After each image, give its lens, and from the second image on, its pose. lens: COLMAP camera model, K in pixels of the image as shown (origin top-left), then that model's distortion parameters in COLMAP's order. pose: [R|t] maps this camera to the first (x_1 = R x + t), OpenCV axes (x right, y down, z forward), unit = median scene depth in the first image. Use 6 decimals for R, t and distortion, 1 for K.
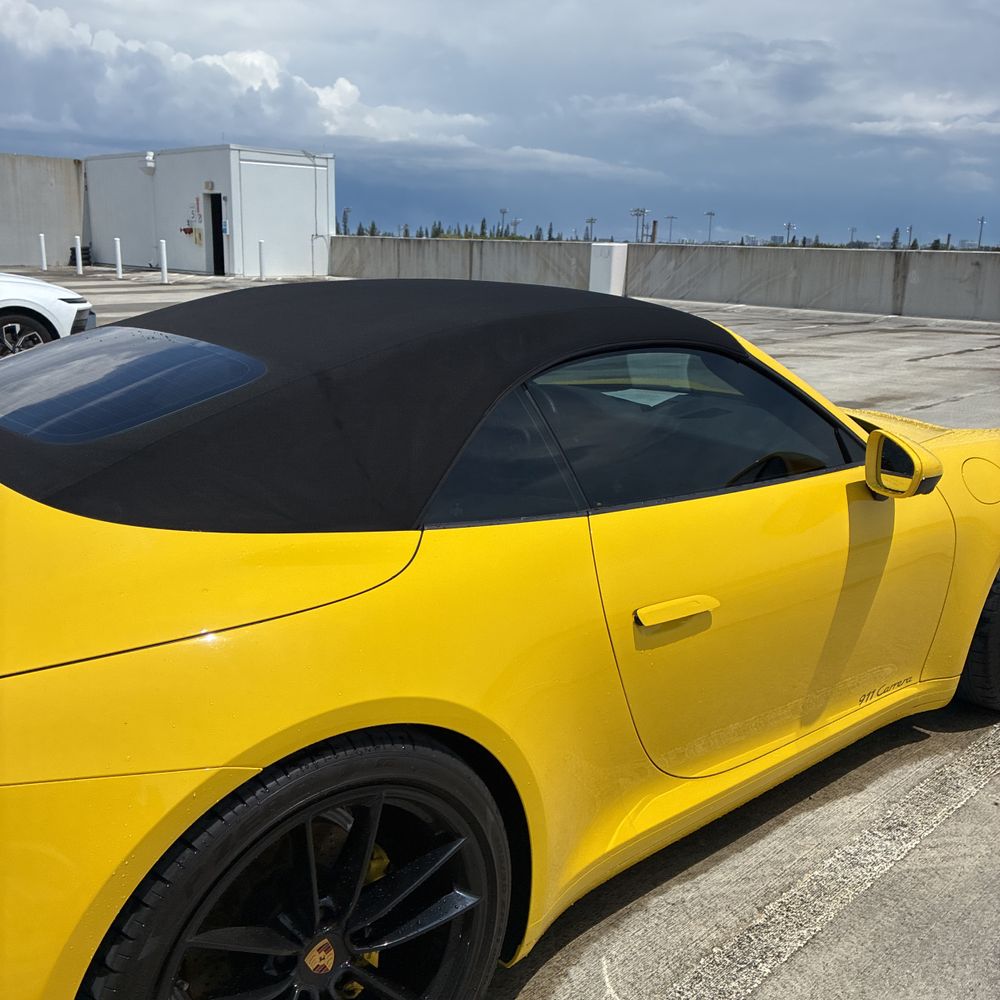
lens RADIAL K [[1018.1, 0, 482.8], [0, 1018.1, 486.0], [0, 0, 1]] dist [0.018315, 0.006700]
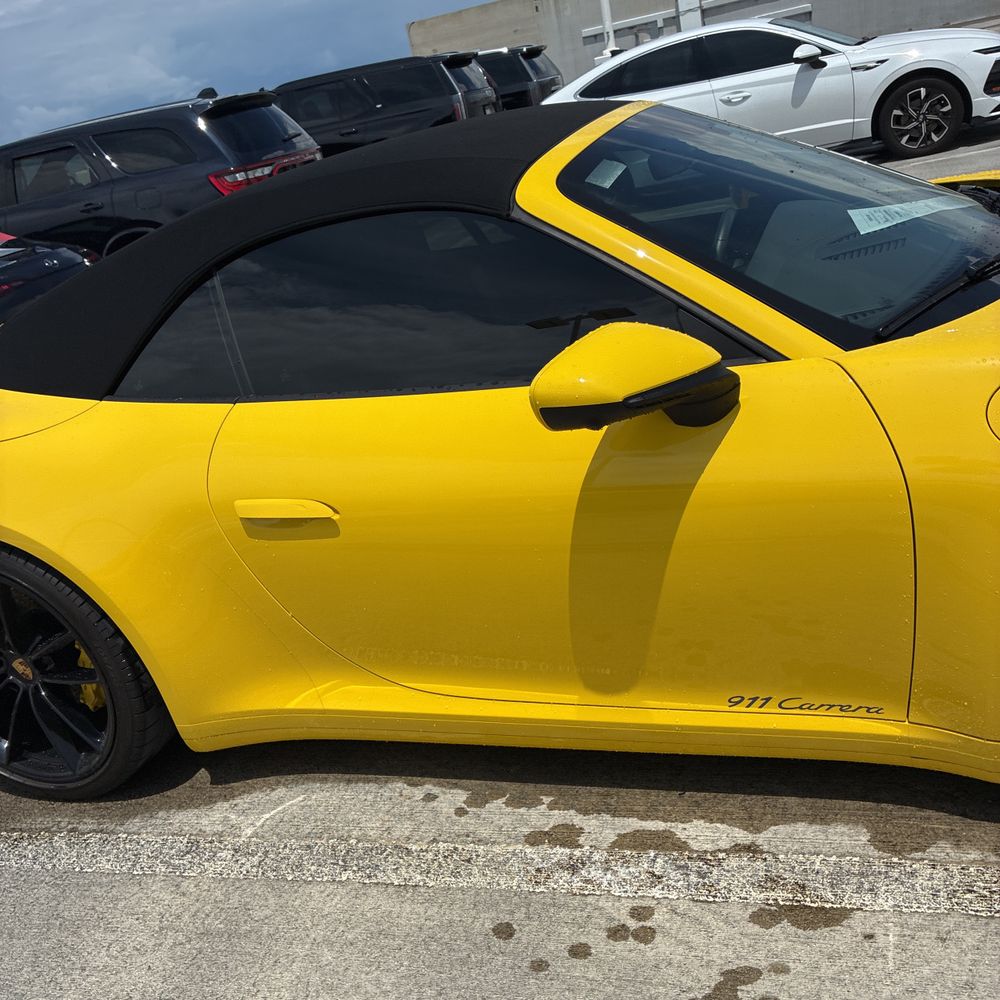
lens RADIAL K [[1017.9, 0, 496.7], [0, 1017.9, 525.4], [0, 0, 1]] dist [0.012687, 0.020733]
pose [[0.486825, 0.233819, -0.841623, 0.227152], [0.004732, 0.962788, 0.270218, -0.025385], [0.873487, -0.135532, 0.467603, 0.146798]]
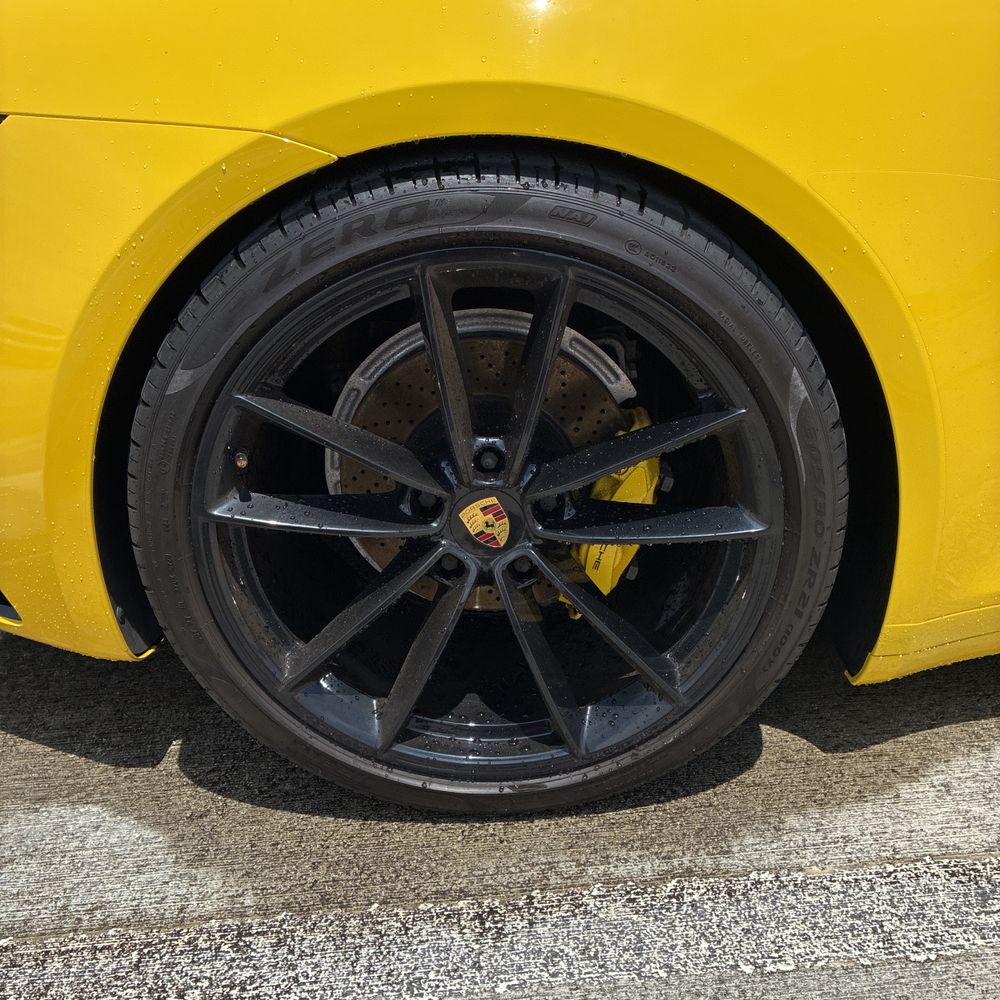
lens RADIAL K [[1015.7, 0, 495.3], [0, 1015.7, 498.7], [0, 0, 1]] dist [0.021225, -0.006714]
pose [[0.755260, 0.230015, -0.613739, 0.040296], [-0.092163, 0.964364, 0.248007, 0.044082], [0.648913, -0.130746, 0.749545, 0.079310]]
